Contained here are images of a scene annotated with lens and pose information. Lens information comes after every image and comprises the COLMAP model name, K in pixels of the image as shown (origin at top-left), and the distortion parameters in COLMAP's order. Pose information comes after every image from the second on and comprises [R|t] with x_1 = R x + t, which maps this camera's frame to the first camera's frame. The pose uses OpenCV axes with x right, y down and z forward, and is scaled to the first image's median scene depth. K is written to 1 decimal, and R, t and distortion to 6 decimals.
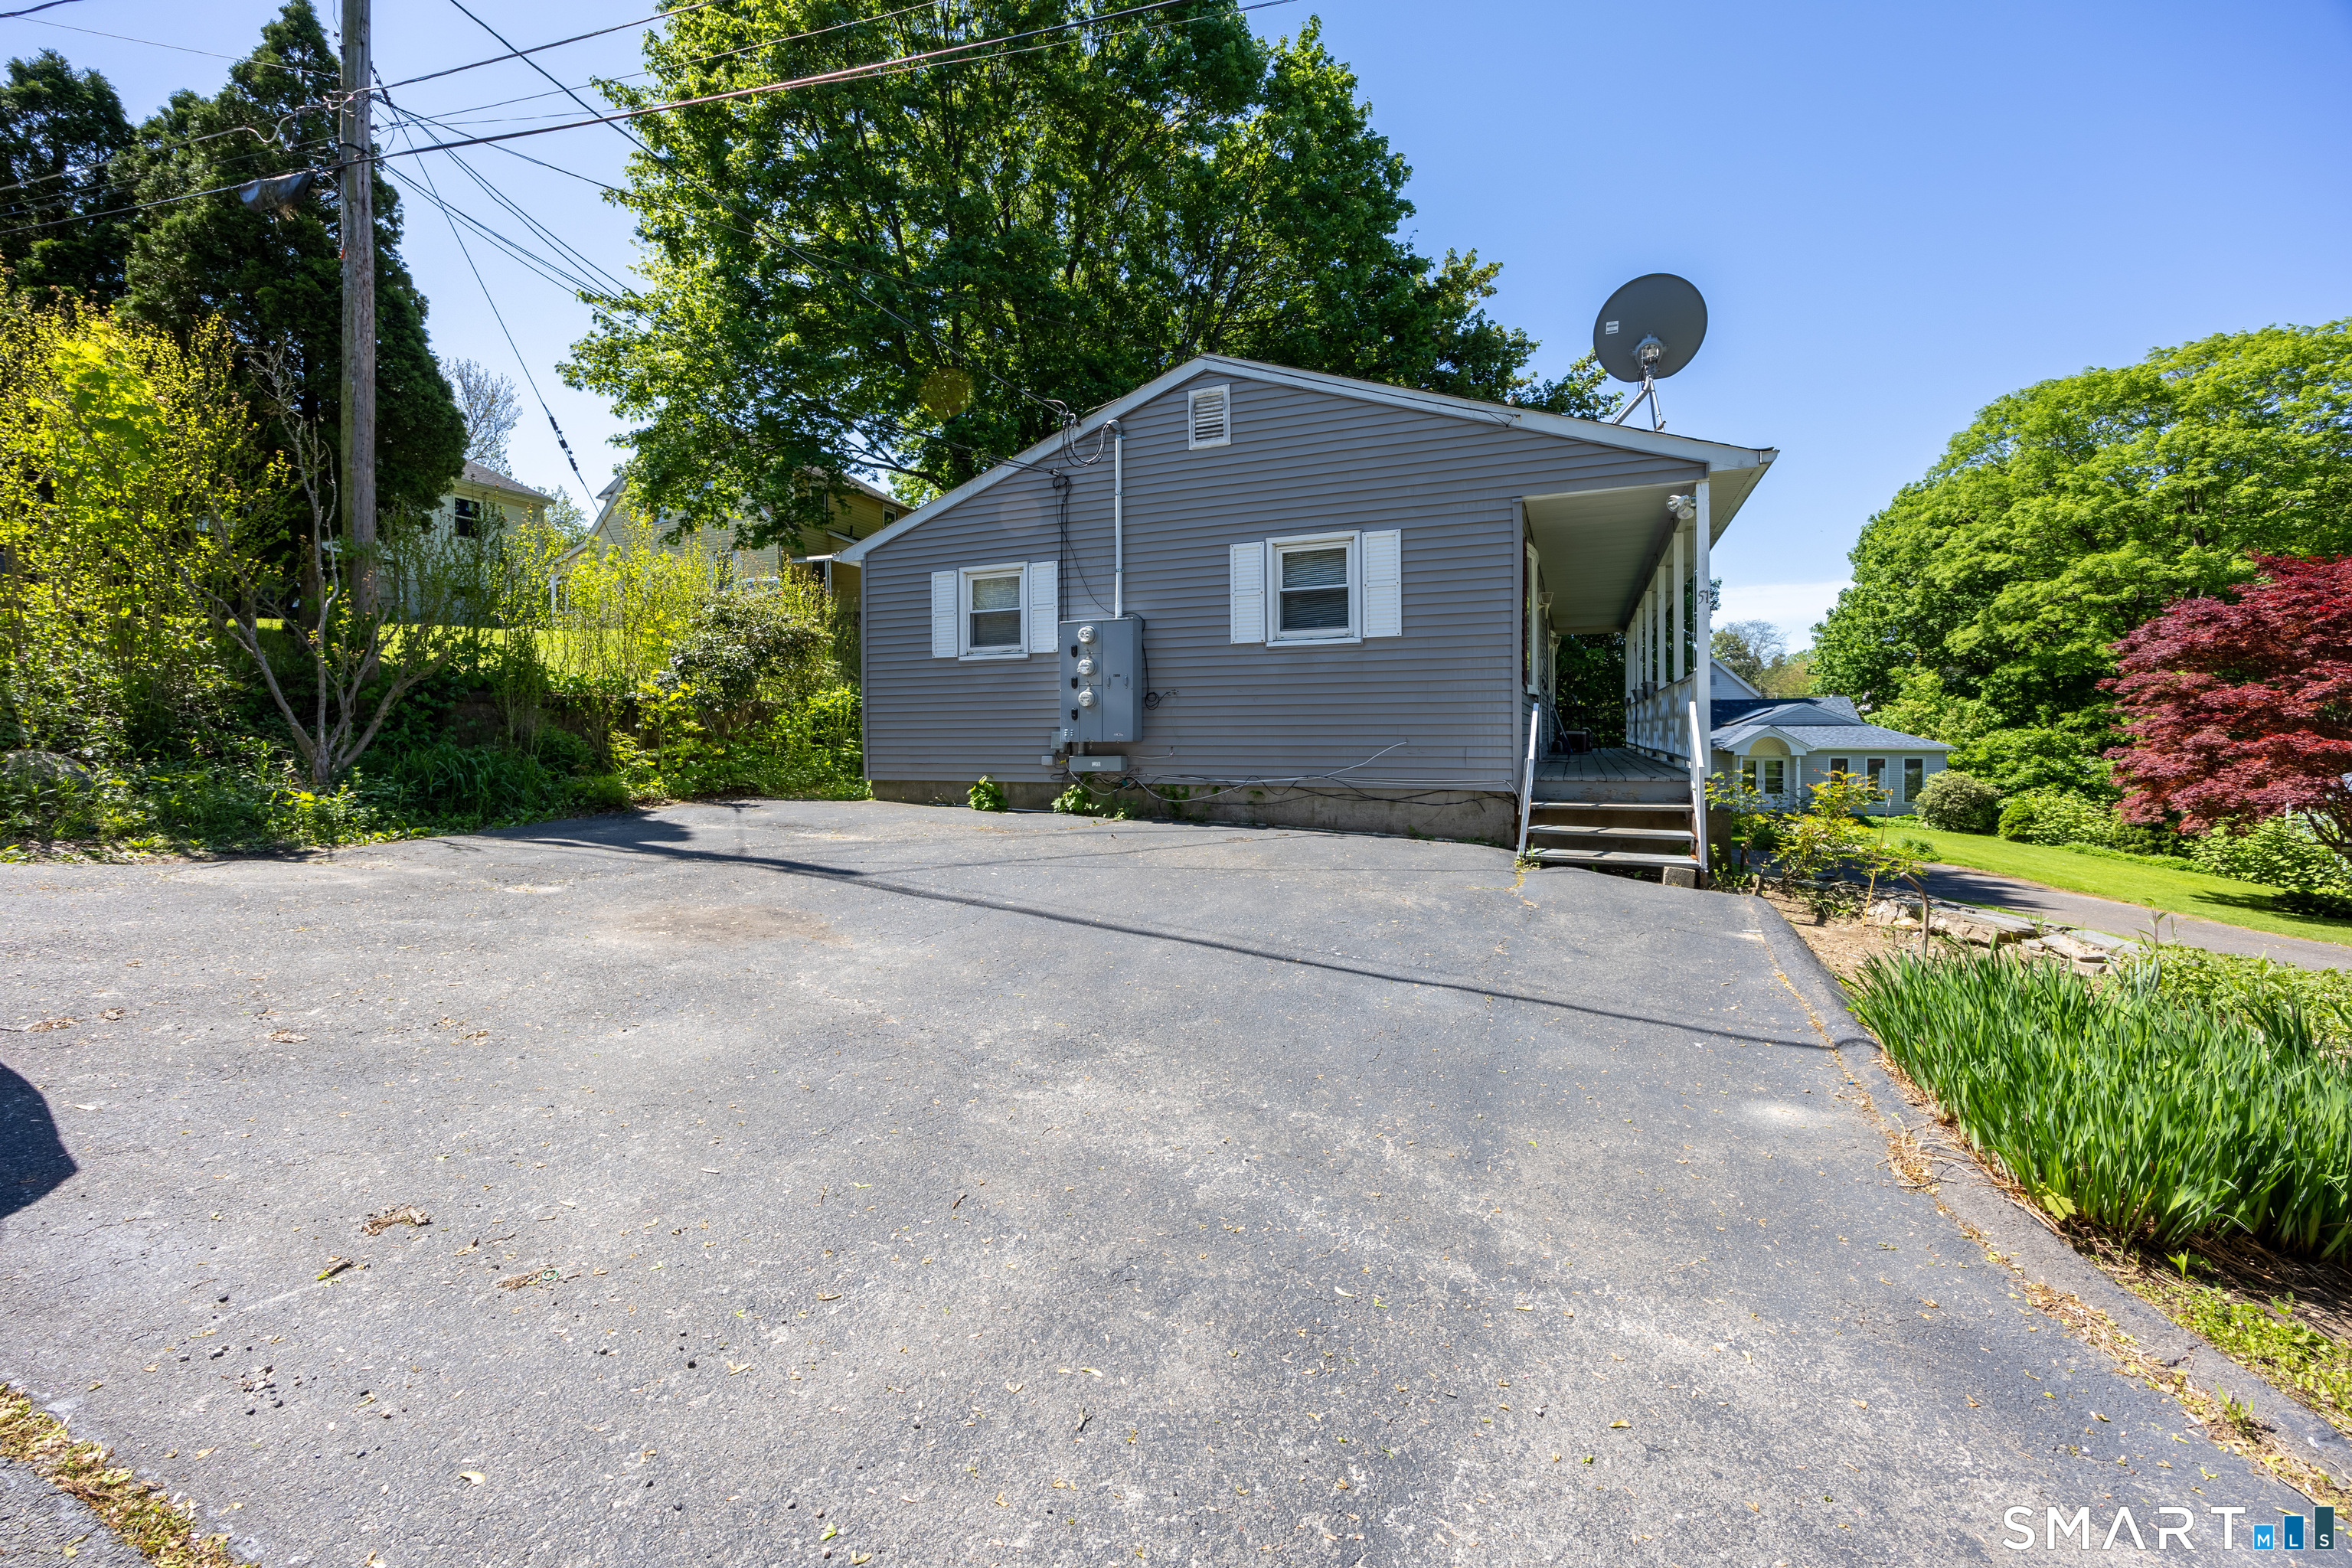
lens RADIAL K [[945.7, 0, 1175.3], [0, 945.7, 716.3], [0, 0, 1]] dist [-0.000785, 0.000052]
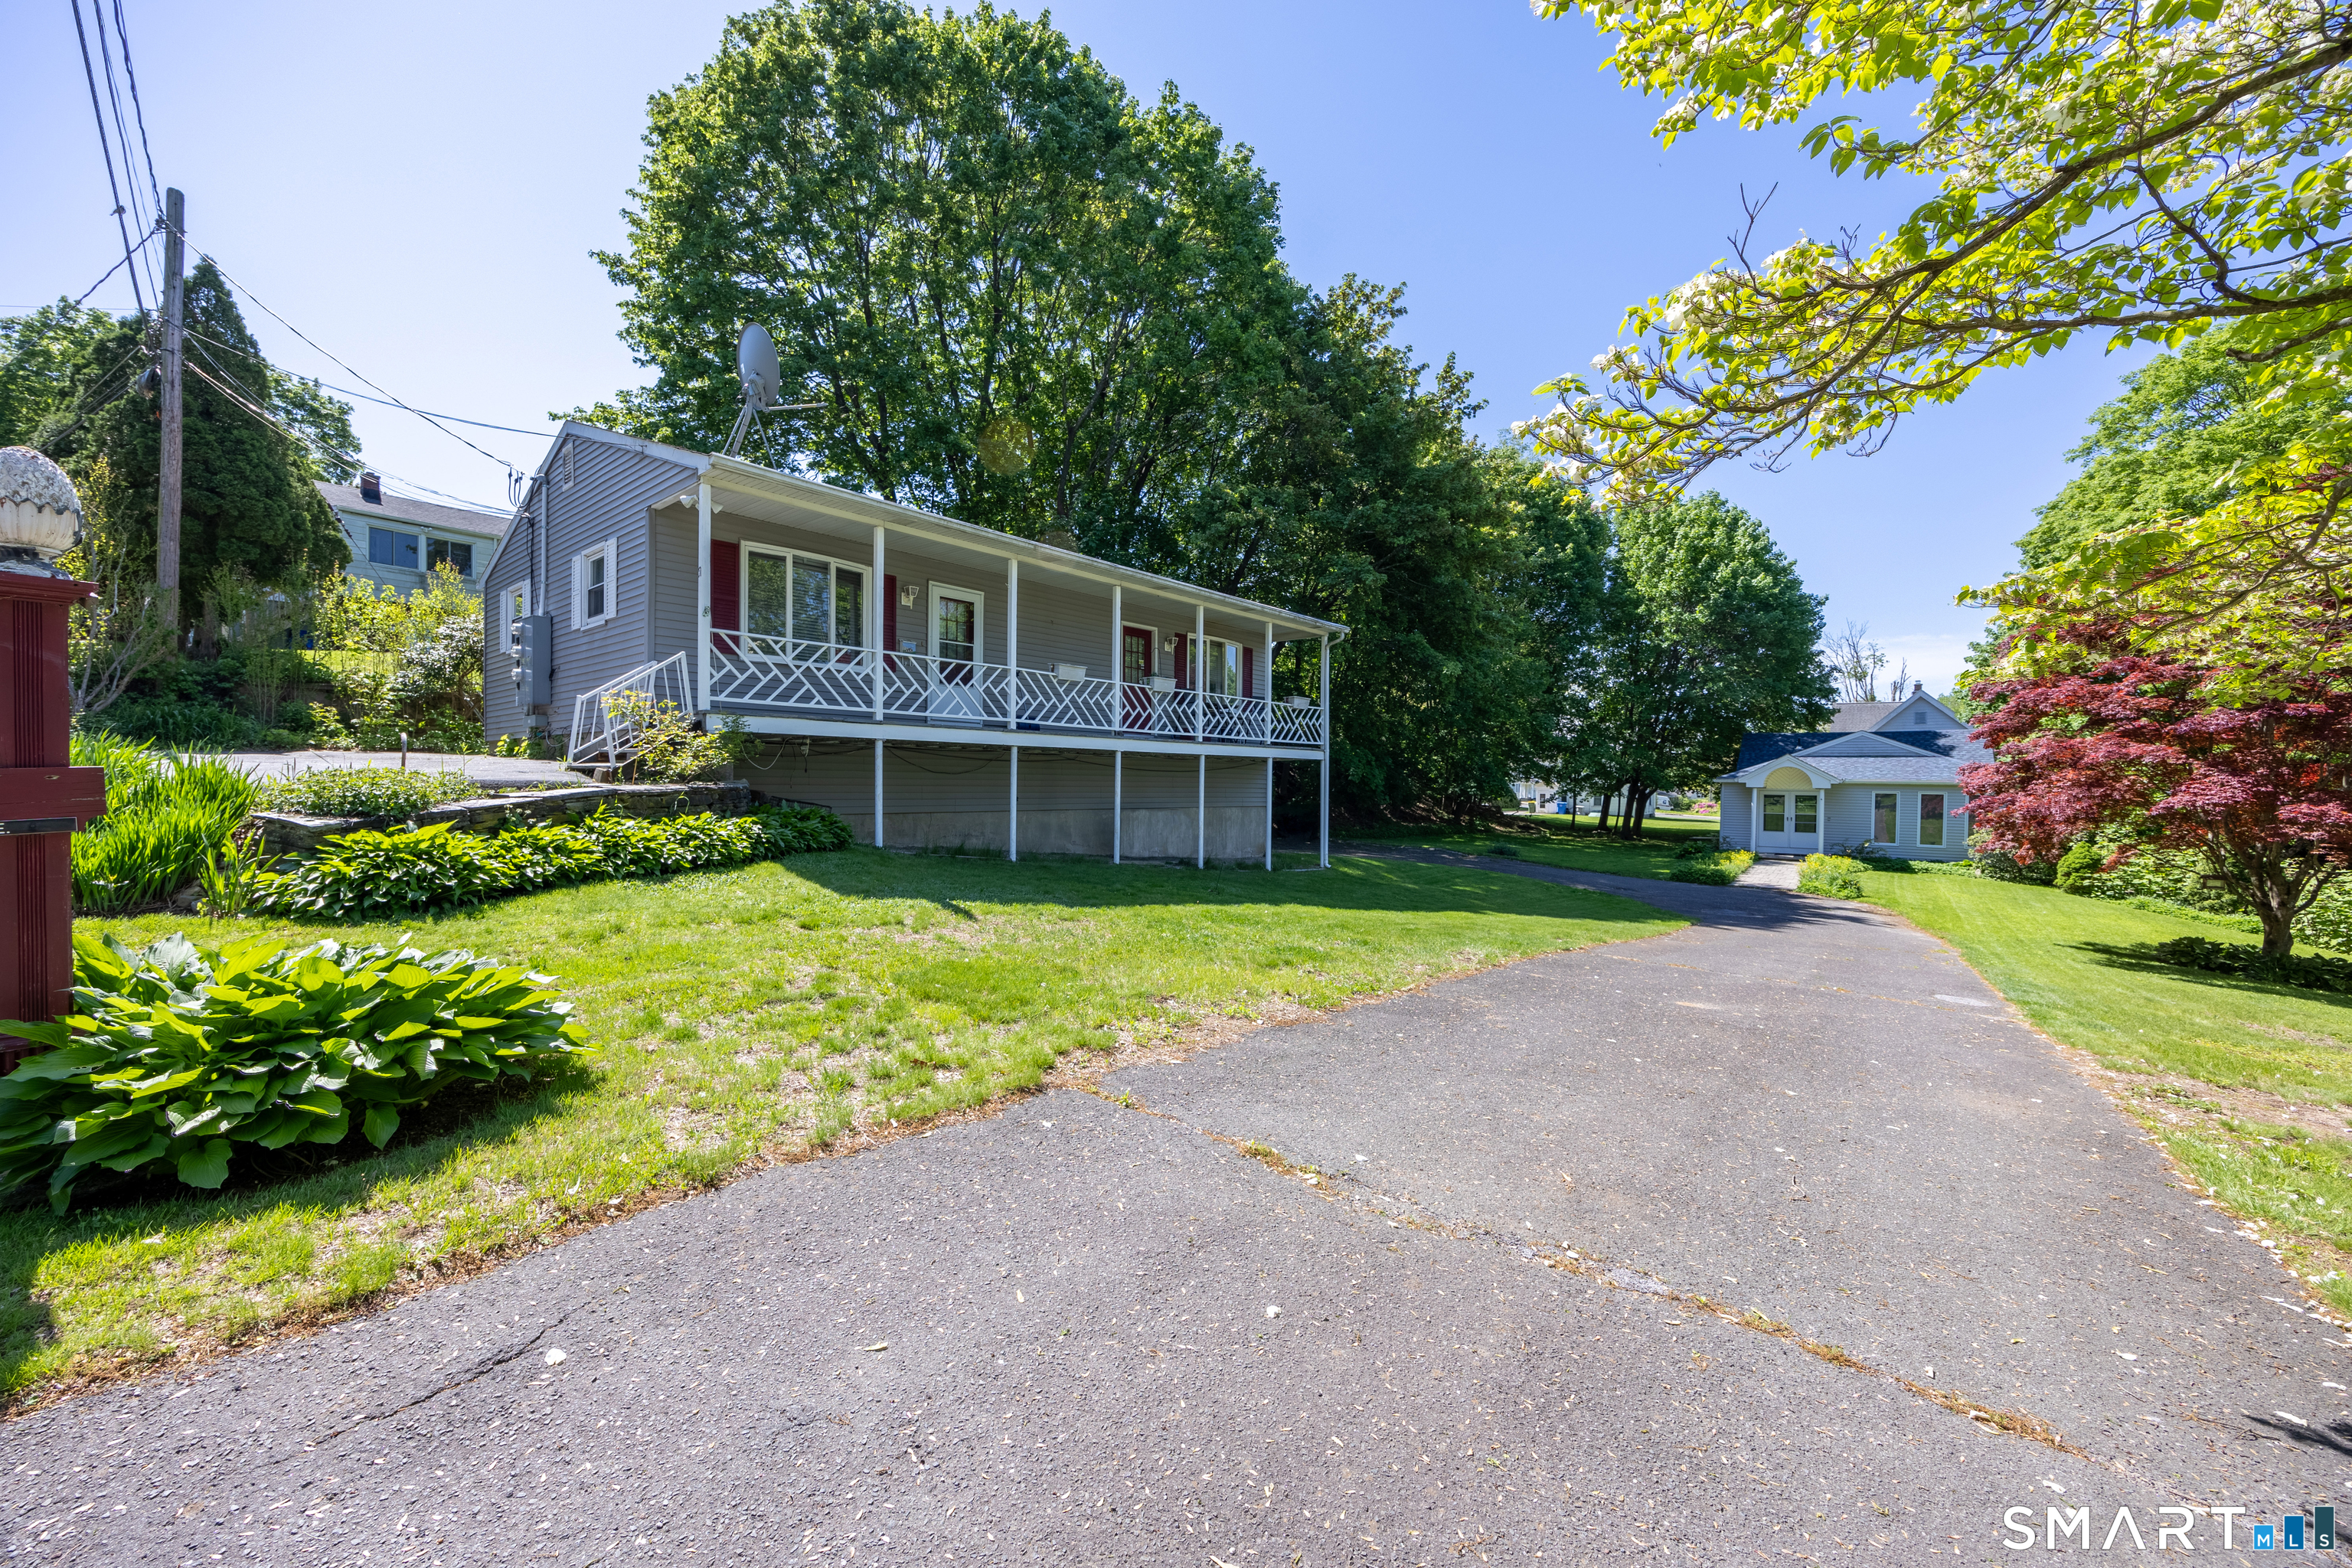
lens RADIAL K [[937.9, 0, 1182.4], [0, 937.9, 765.5], [0, 0, 1]] dist [-0.001505, 0.000106]
pose [[0.951756, 0.011817, -0.306628, 0.540658], [-0.013297, 0.999908, -0.002738, 0.045538], [0.306567, 0.006683, 0.951826, -0.009388]]
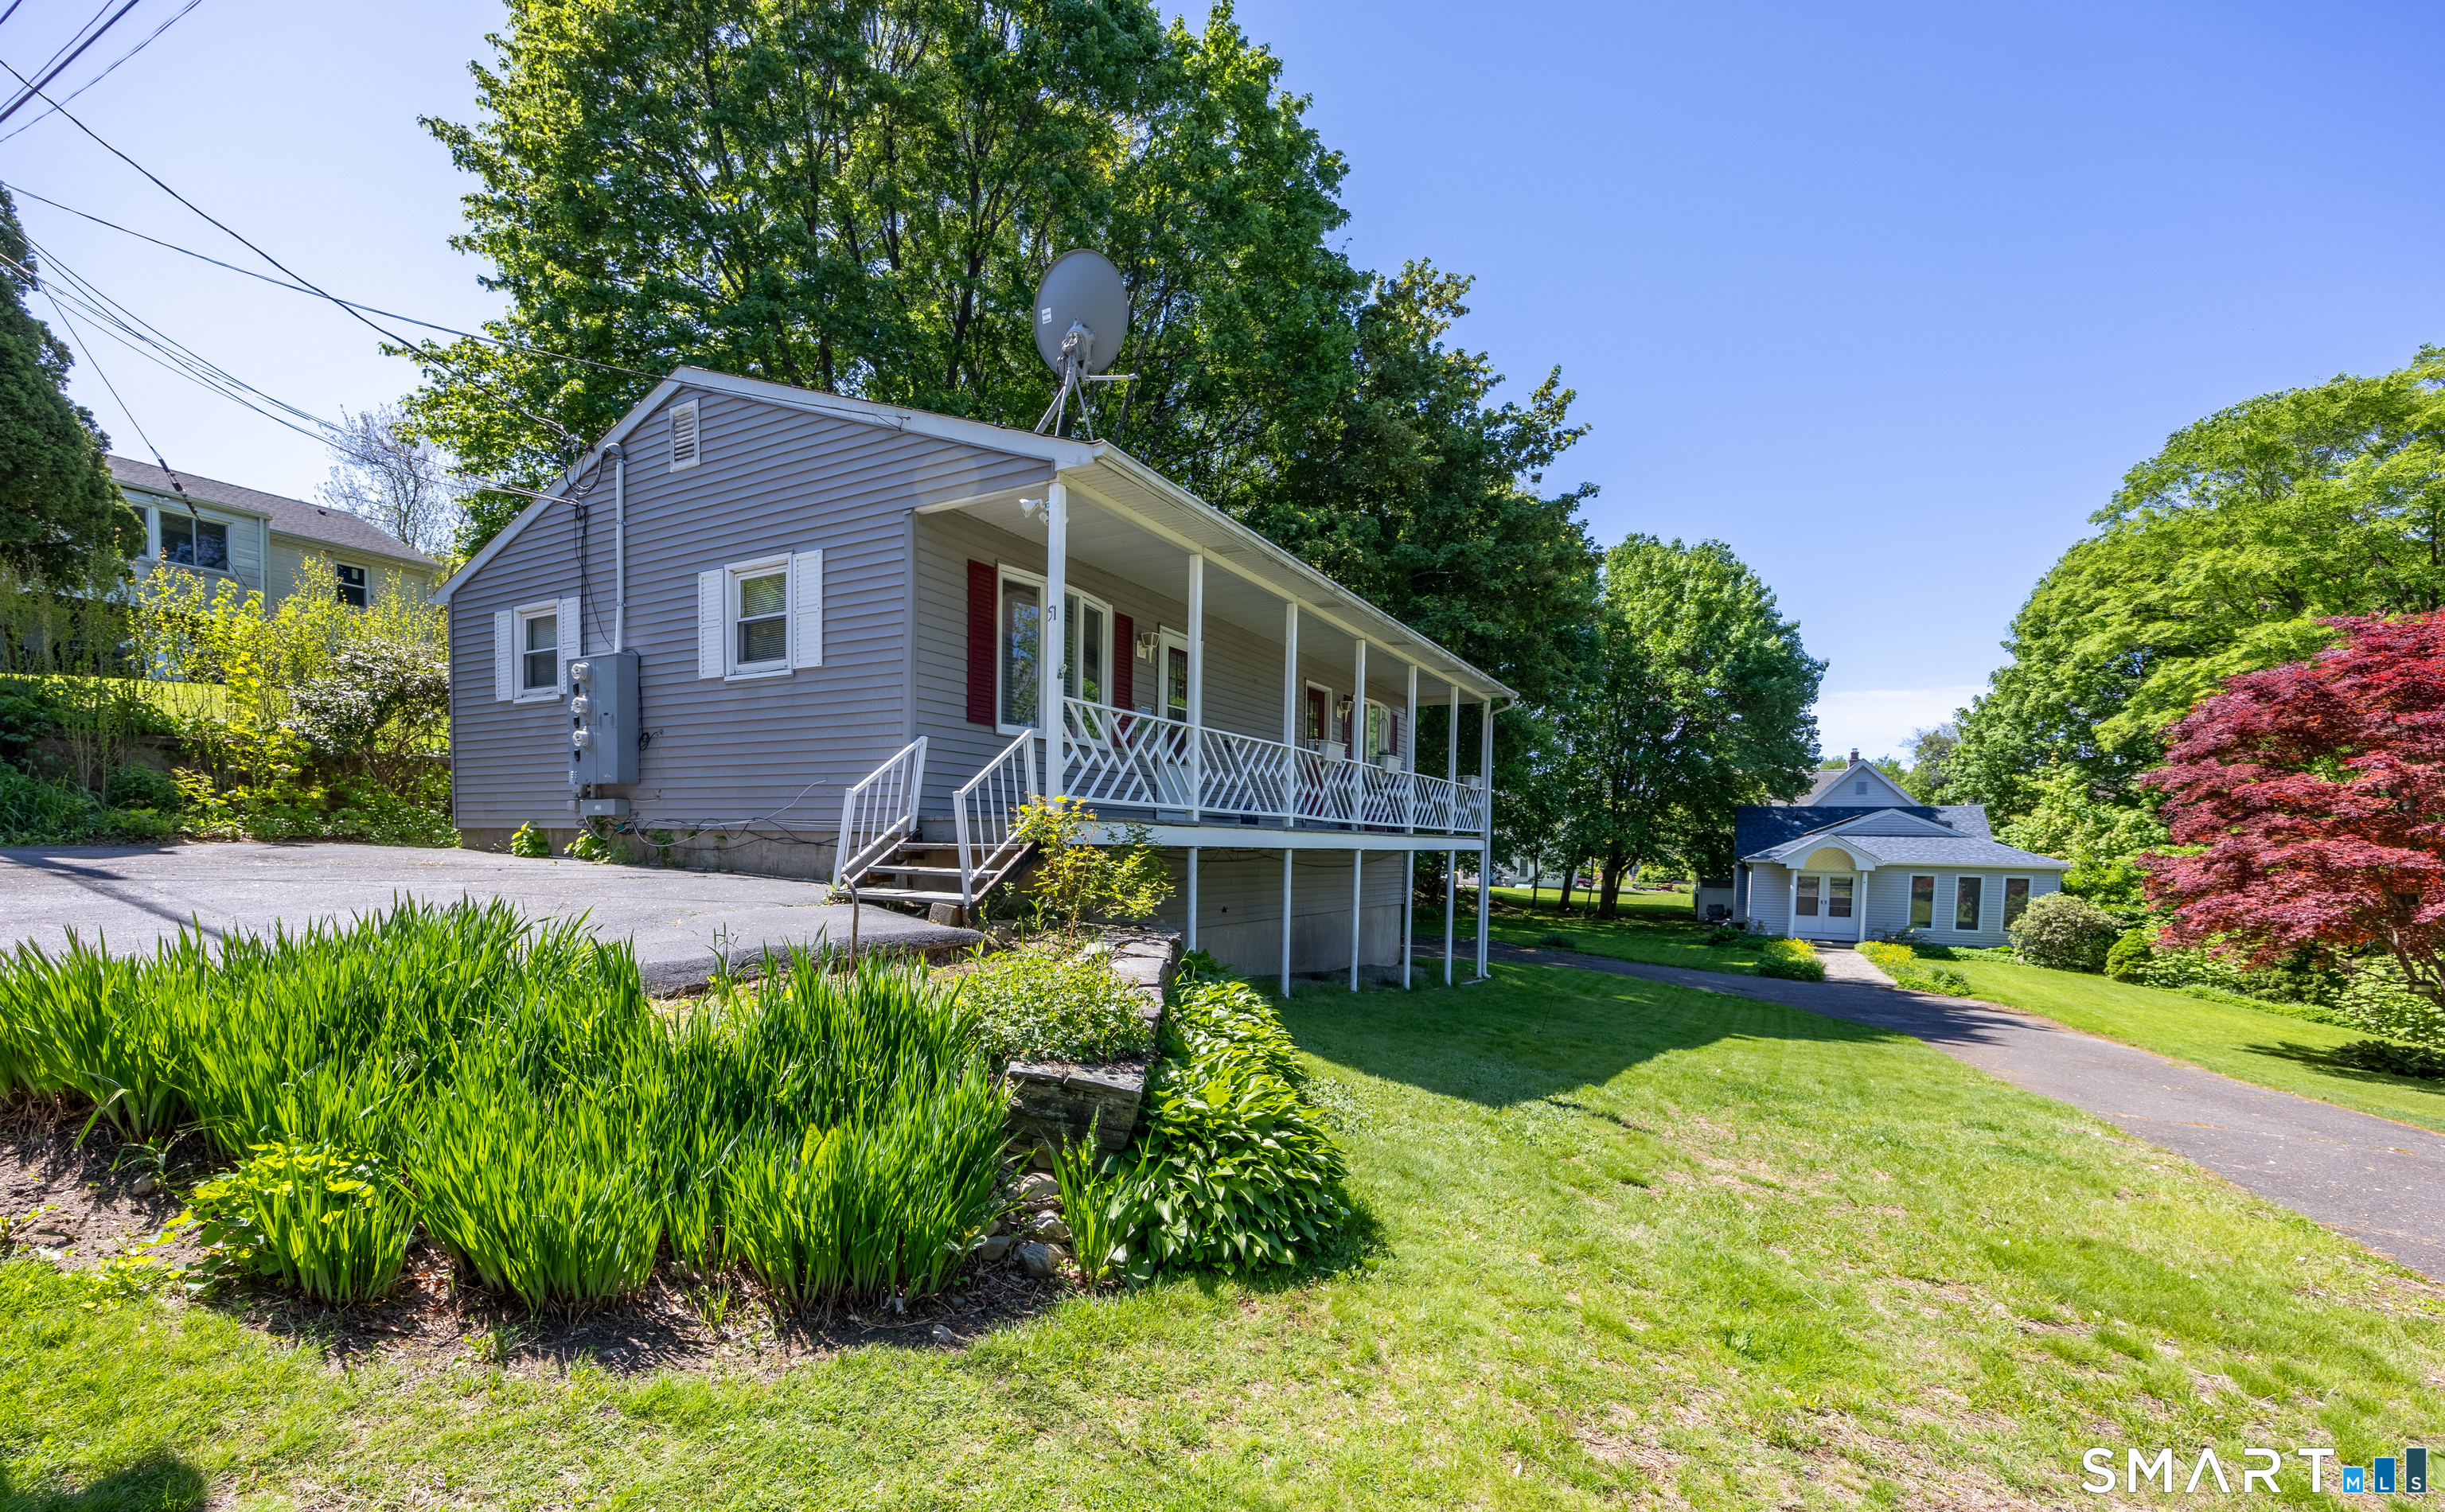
lens RADIAL K [[1060.4, 0, 1167.1], [0, 1060.4, 869.4], [0, 0, 1]] dist [0.020740, -0.013473]
pose [[0.990820, 0.026949, -0.132472, 0.273481], [-0.021757, 0.998943, 0.040487, 0.024504], [0.133424, -0.037233, 0.990359, 0.000275]]
